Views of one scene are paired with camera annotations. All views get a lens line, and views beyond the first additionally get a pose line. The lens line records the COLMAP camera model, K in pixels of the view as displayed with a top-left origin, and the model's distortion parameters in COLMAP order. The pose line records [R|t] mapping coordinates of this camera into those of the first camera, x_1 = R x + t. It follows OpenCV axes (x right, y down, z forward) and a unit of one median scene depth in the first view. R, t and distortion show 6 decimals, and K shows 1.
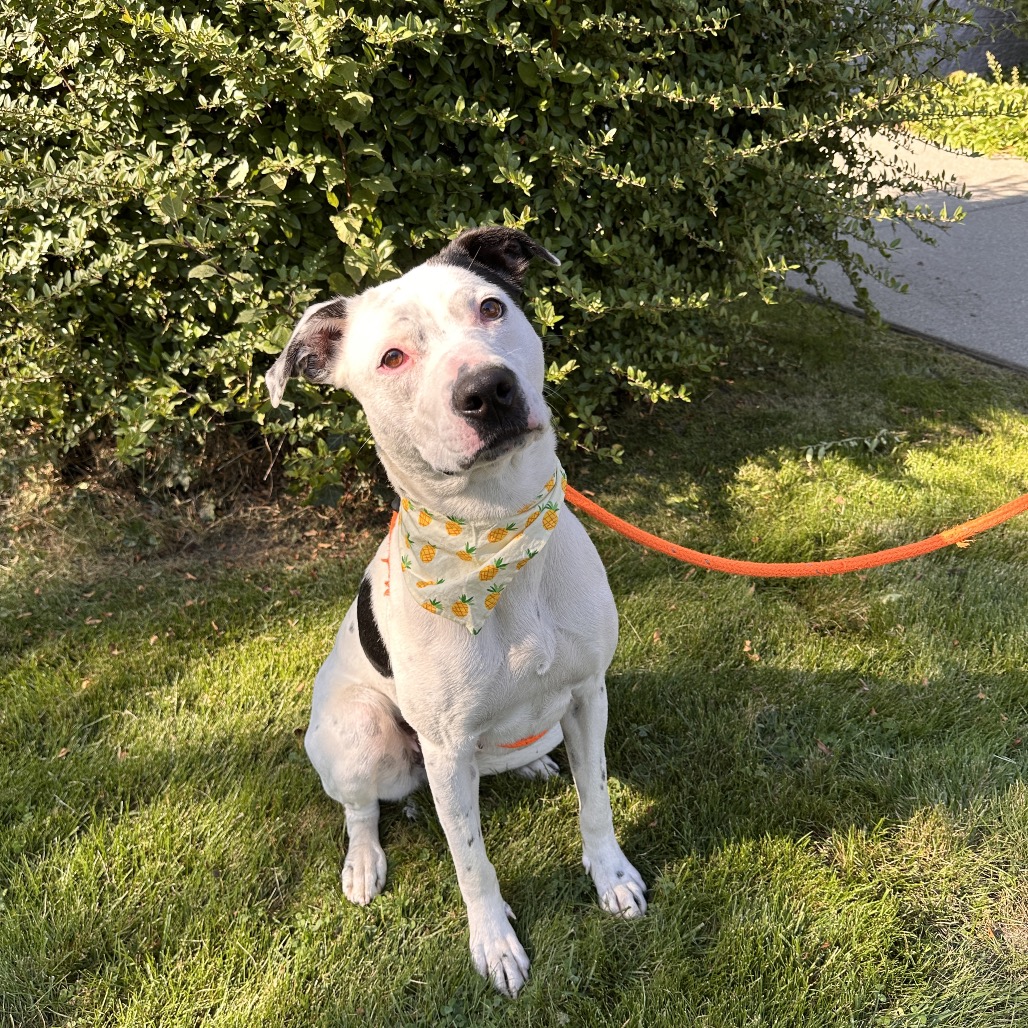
lens RADIAL K [[1003.3, 0, 512.8], [0, 1003.3, 548.7], [0, 0, 1]] dist [-0.019733, 0.000000]
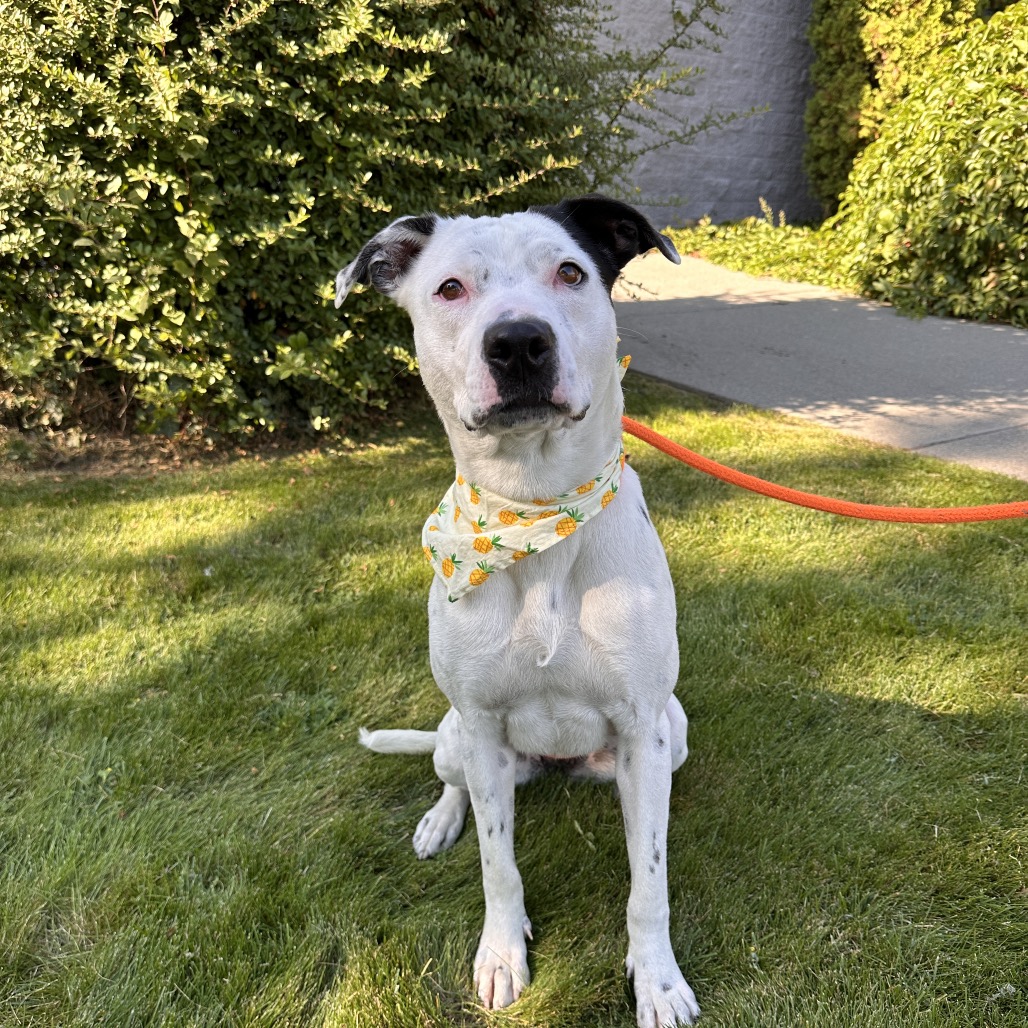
lens RADIAL K [[1003.3, 0, 531.5], [0, 1003.3, 545.7], [0, 0, 1]] dist [-0.019733, 0.000000]
pose [[0.991194, 0.028840, 0.129237, 0.161952], [-0.011593, 0.991147, -0.132264, 0.340353], [-0.131908, 0.129601, 0.982753, -0.458433]]
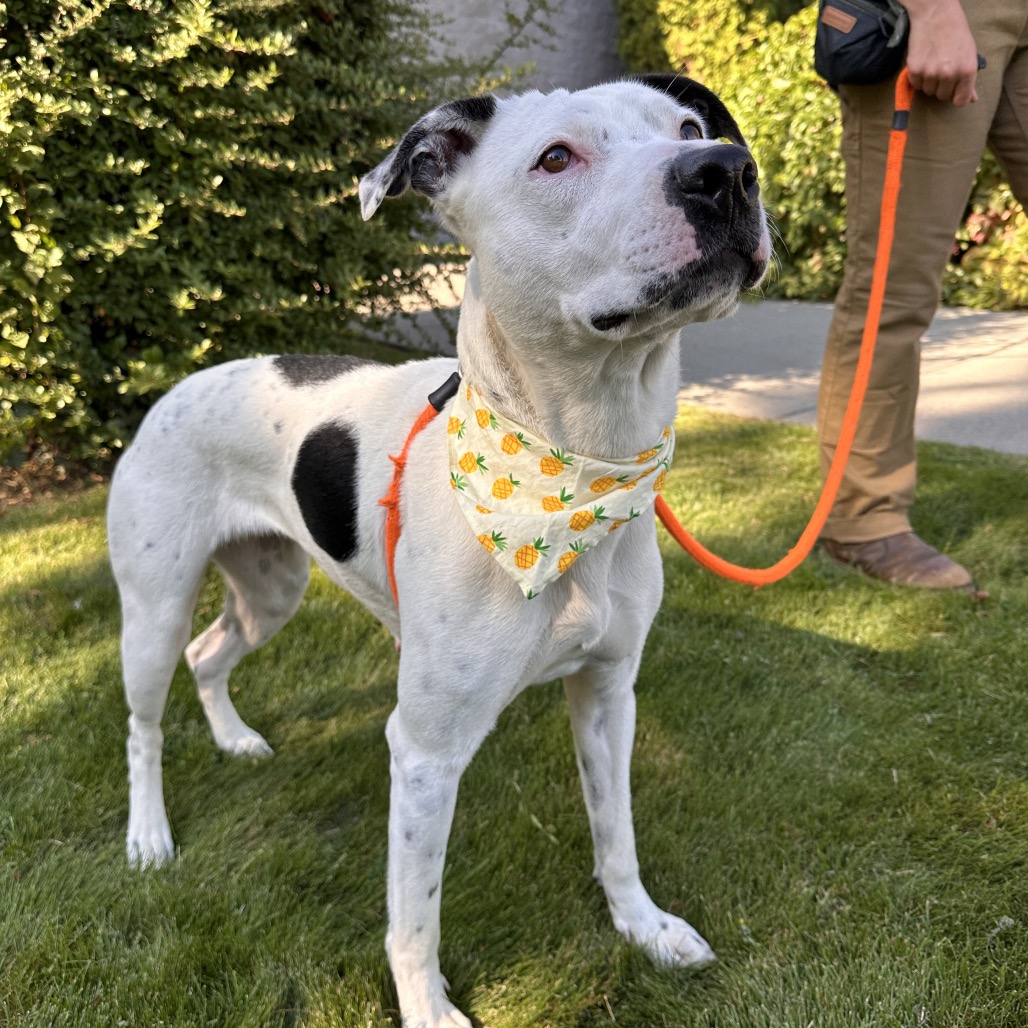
lens RADIAL K [[1003.3, 0, 517.9], [0, 1003.3, 485.3], [0, 0, 1]] dist [-0.019733, 0.000000]
pose [[0.963668, -0.048703, 0.262624, 0.113136], [0.103137, 0.974828, -0.197669, 0.359001], [-0.246386, 0.217574, 0.944434, -0.407090]]
